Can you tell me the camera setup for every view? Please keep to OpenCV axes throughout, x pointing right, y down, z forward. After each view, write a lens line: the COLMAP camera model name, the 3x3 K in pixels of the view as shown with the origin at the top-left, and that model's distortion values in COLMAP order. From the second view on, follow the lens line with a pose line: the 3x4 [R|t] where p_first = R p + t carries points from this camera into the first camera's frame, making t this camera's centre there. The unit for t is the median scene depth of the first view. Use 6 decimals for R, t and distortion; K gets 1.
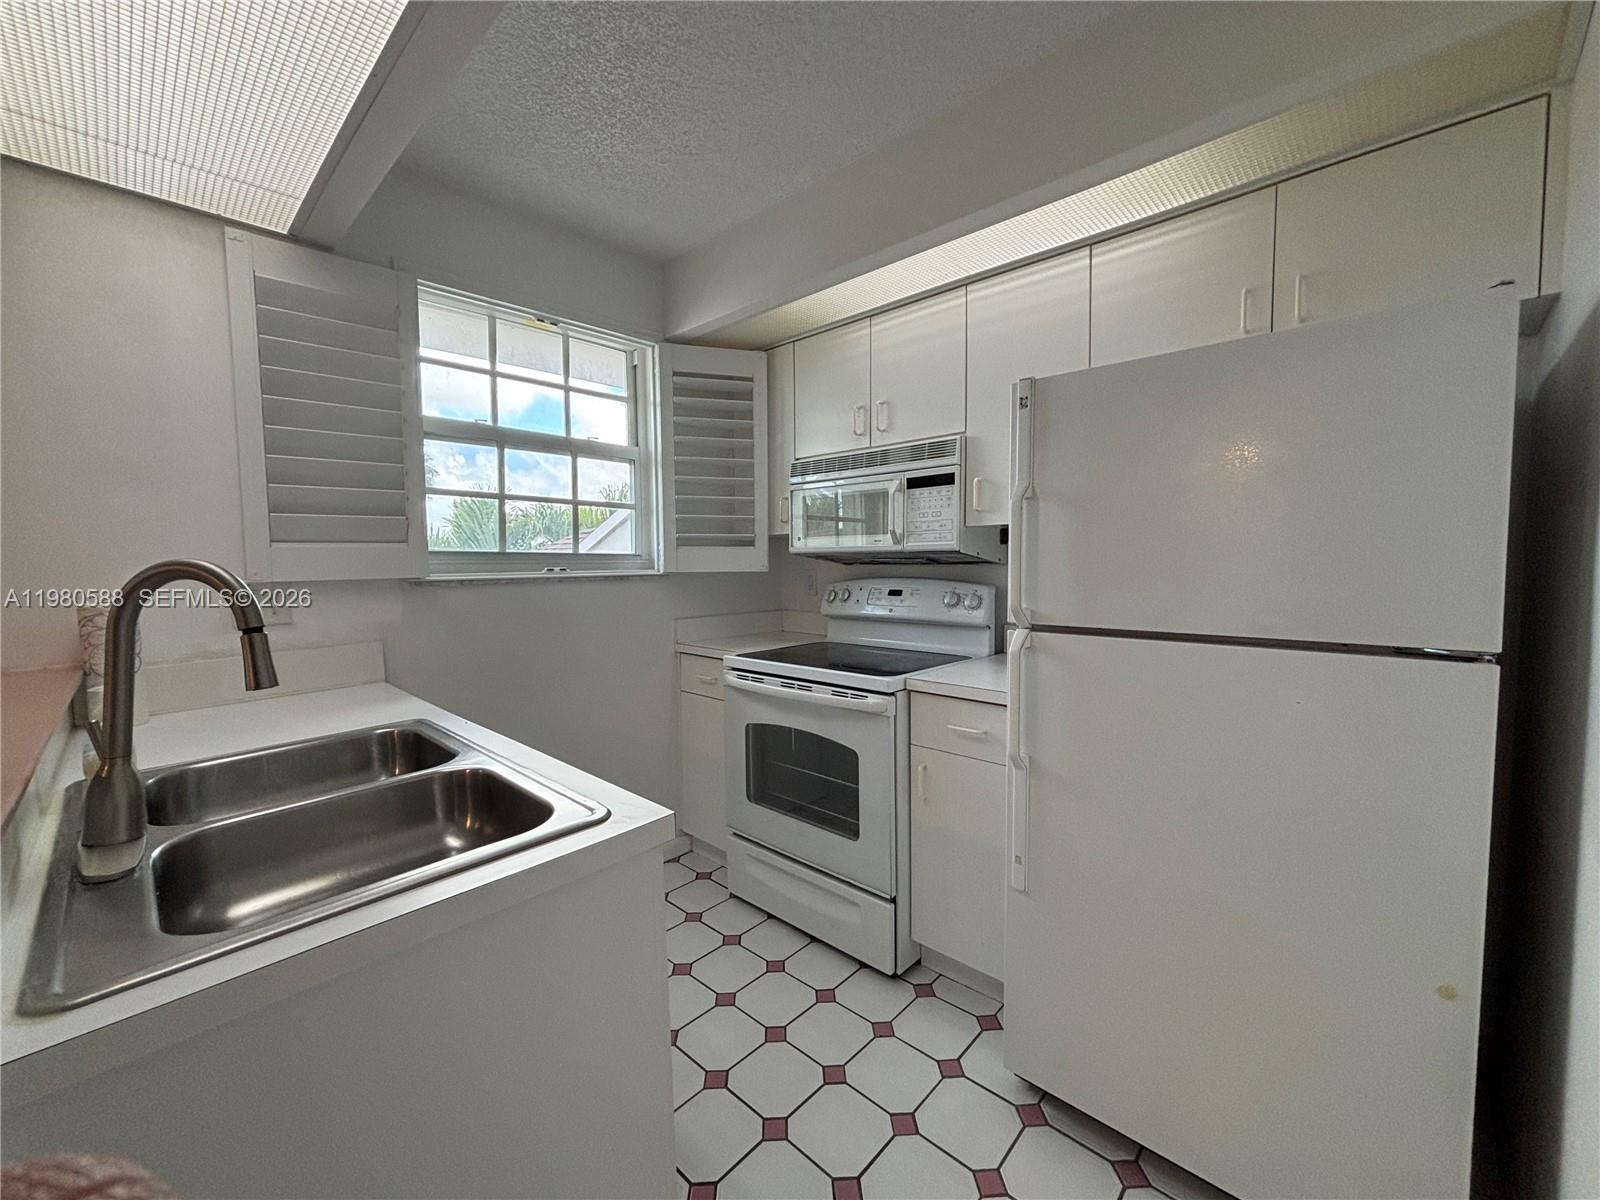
lens RADIAL K [[645.1, 0, 794.6], [0, 645.1, 601.5], [0, 0, 1]] dist [-0.000501, -0.000134]
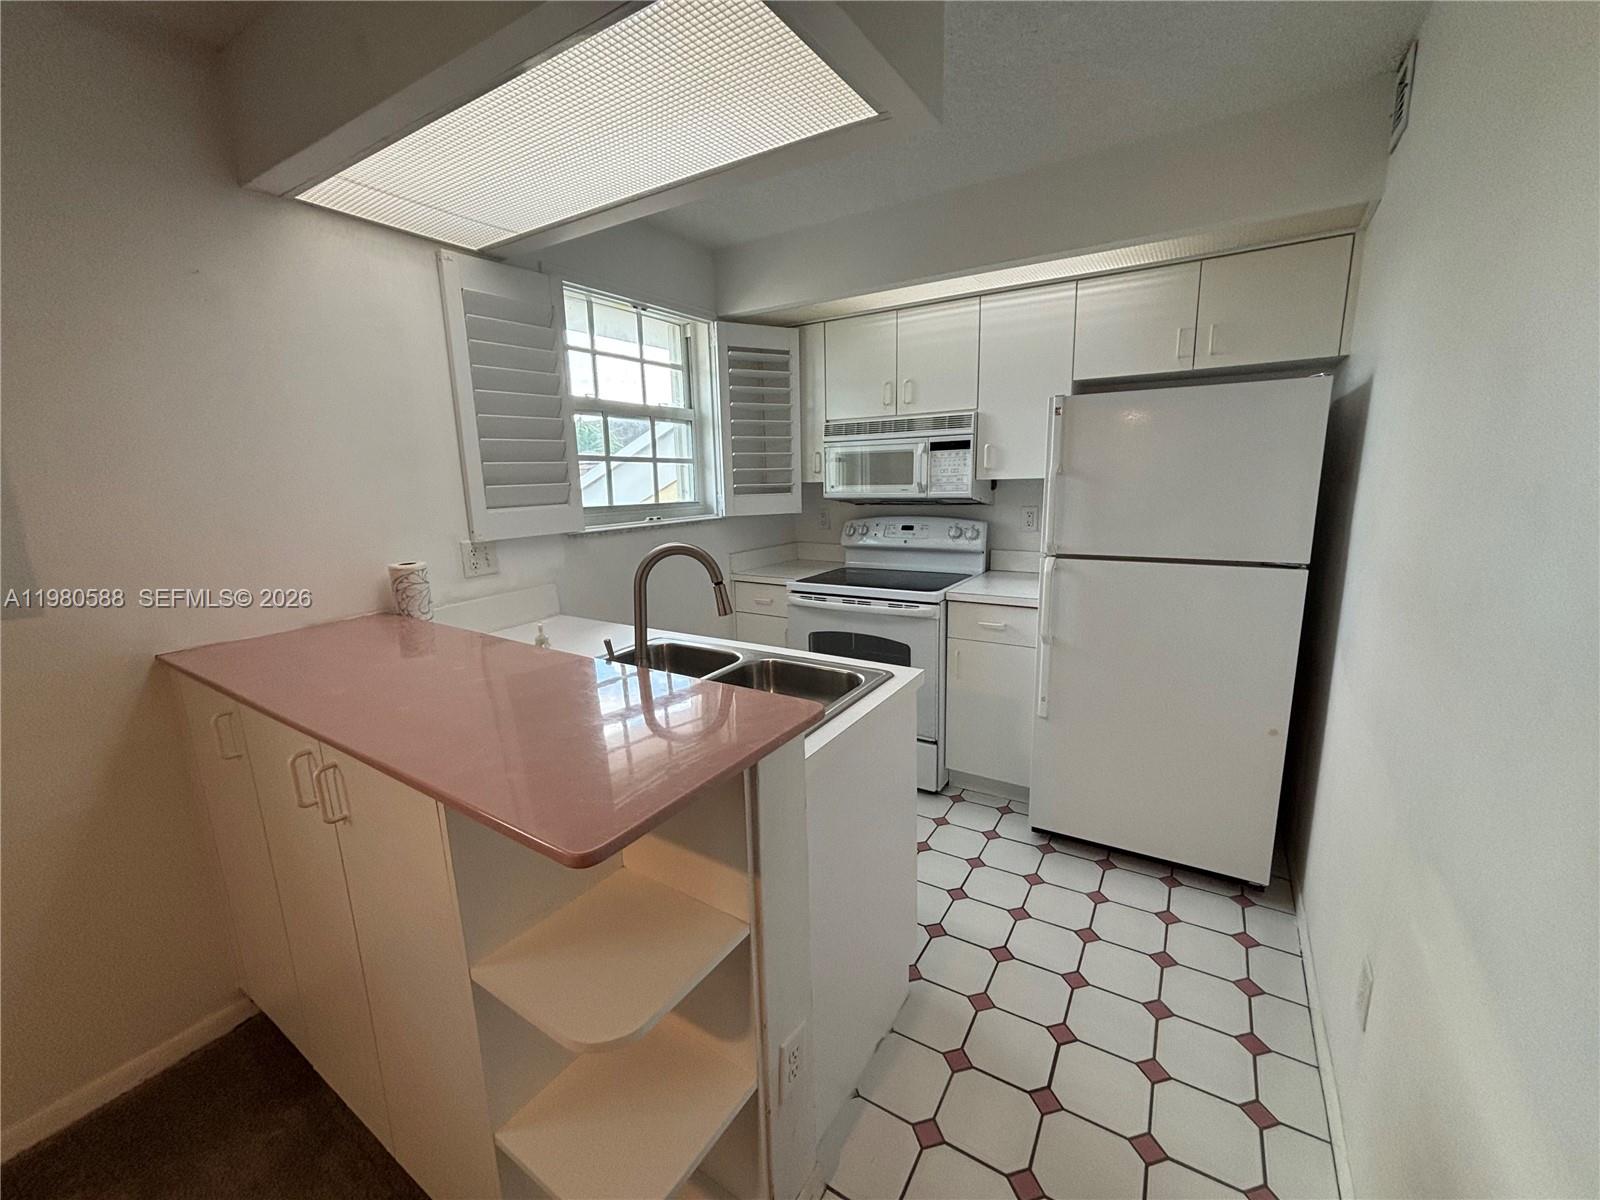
lens RADIAL K [[645.1, 0, 795.4], [0, 645.1, 605.7], [0, 0, 1]] dist [-0.000501, -0.000134]
pose [[0.982034, -0.053137, 0.181067, -0.355332], [0.028809, 0.990504, 0.134432, -0.044594], [-0.186491, -0.126800, 0.974240, -0.283333]]
